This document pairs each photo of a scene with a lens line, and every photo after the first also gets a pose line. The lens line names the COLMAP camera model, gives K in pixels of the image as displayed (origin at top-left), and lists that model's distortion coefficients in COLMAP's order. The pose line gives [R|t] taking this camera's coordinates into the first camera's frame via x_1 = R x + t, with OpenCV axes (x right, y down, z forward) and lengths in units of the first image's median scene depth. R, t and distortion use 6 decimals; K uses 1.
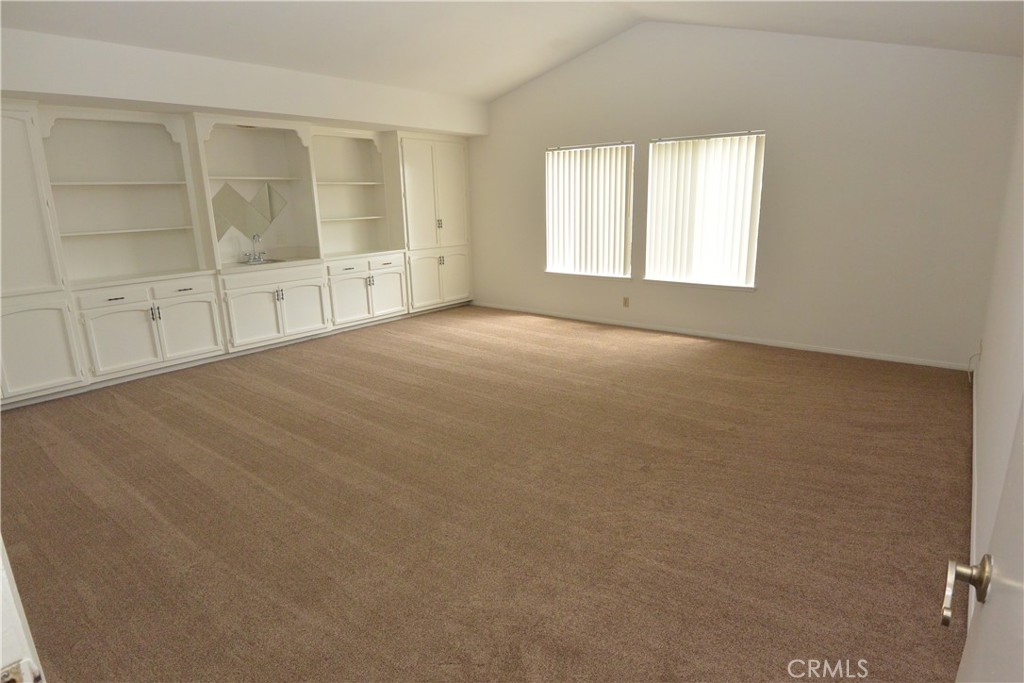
lens RADIAL K [[568.1, 0, 517.8], [0, 568.1, 340.9], [0, 0, 1]] dist [-0.017271, -0.010824]
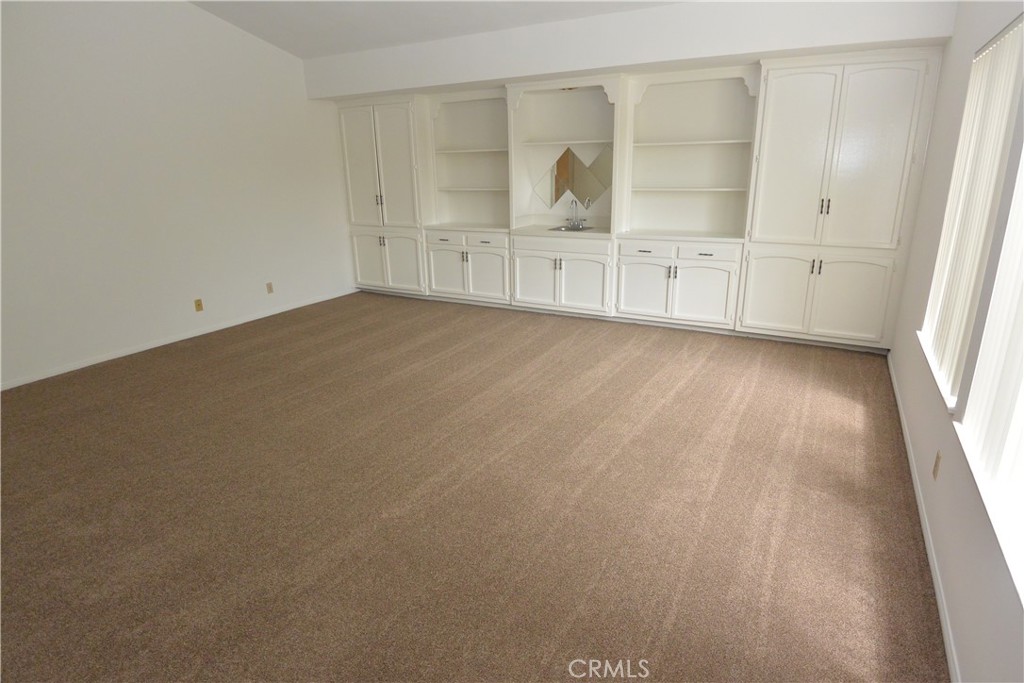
lens RADIAL K [[568.1, 0, 514.9], [0, 568.1, 342.7], [0, 0, 1]] dist [-0.017271, -0.010824]
pose [[0.146437, 0.310301, -0.939292, 0.537476], [-0.223804, 0.935300, 0.274091, -0.206915], [0.963571, 0.170080, 0.206409, 0.748064]]
